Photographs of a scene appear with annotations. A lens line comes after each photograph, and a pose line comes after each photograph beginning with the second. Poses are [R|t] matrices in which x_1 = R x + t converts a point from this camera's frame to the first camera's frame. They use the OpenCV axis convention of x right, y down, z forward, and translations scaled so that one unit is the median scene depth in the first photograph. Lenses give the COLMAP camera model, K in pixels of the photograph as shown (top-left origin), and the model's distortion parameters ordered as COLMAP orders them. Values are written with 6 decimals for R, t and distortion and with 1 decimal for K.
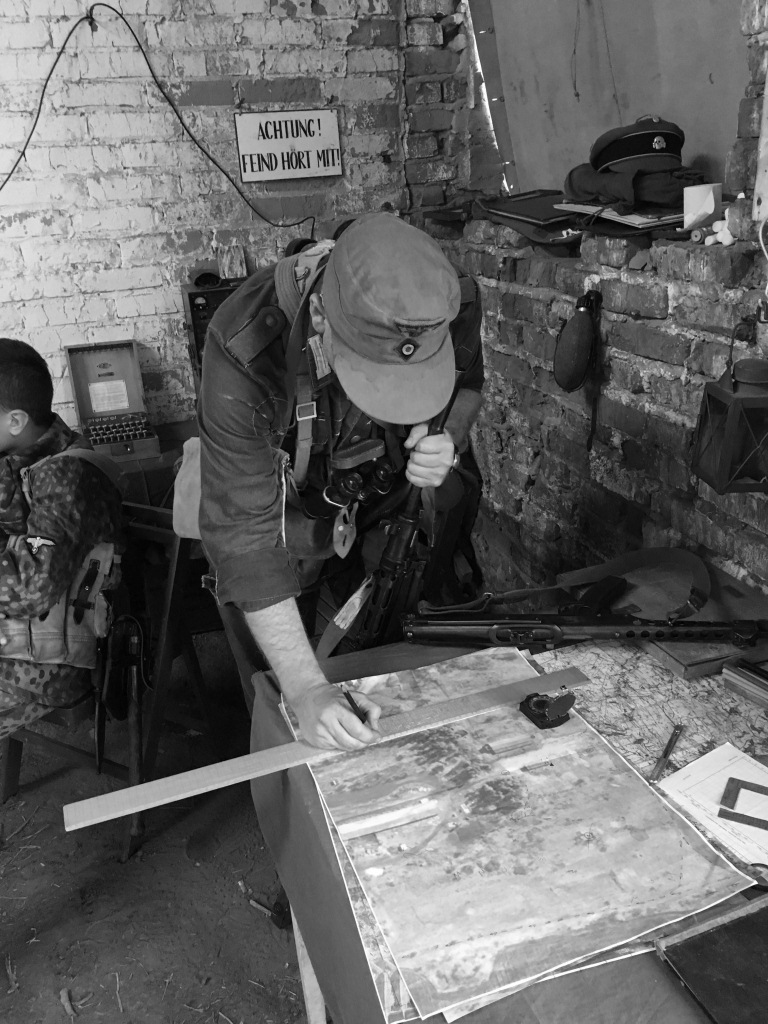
lens RADIAL K [[847.9, 0, 388.6], [0, 847.9, 518.1], [0, 0, 1]] dist [0.079066, -0.109457]
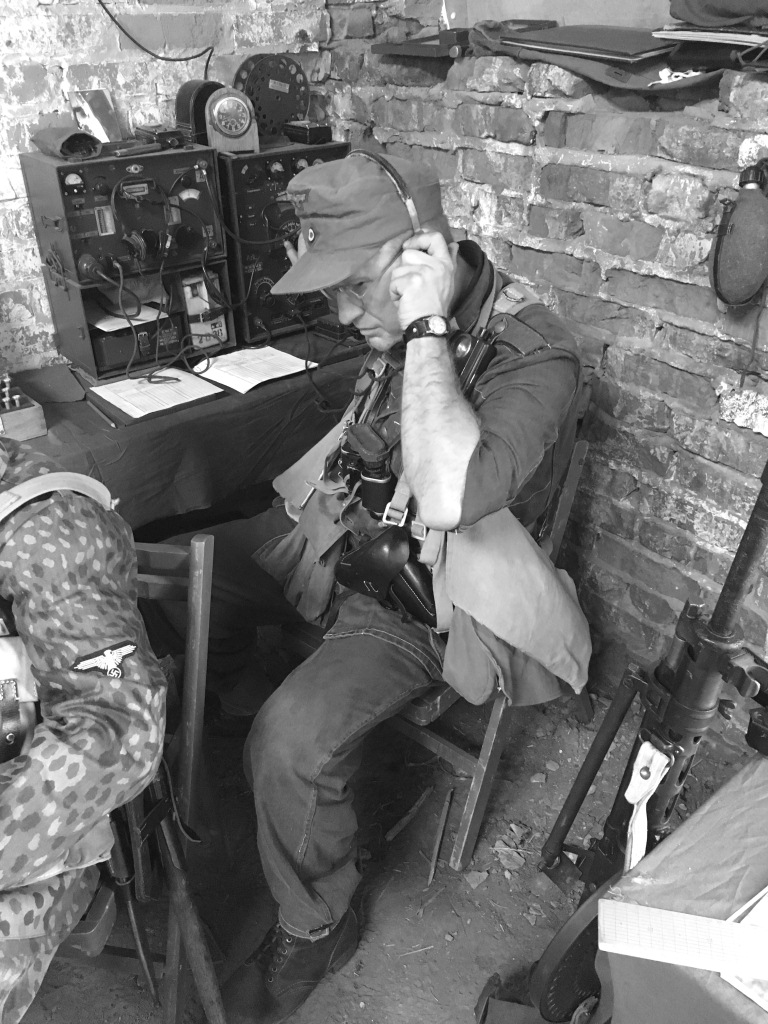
lens RADIAL K [[847.9, 0, 381.6], [0, 847.9, 508.7], [0, 0, 1]] dist [0.079066, -0.109457]
pose [[0.942770, -0.130815, 0.306711, -0.222101], [0.091631, 0.986057, 0.138906, -0.079052], [-0.320606, -0.102852, 0.941612, 0.292758]]
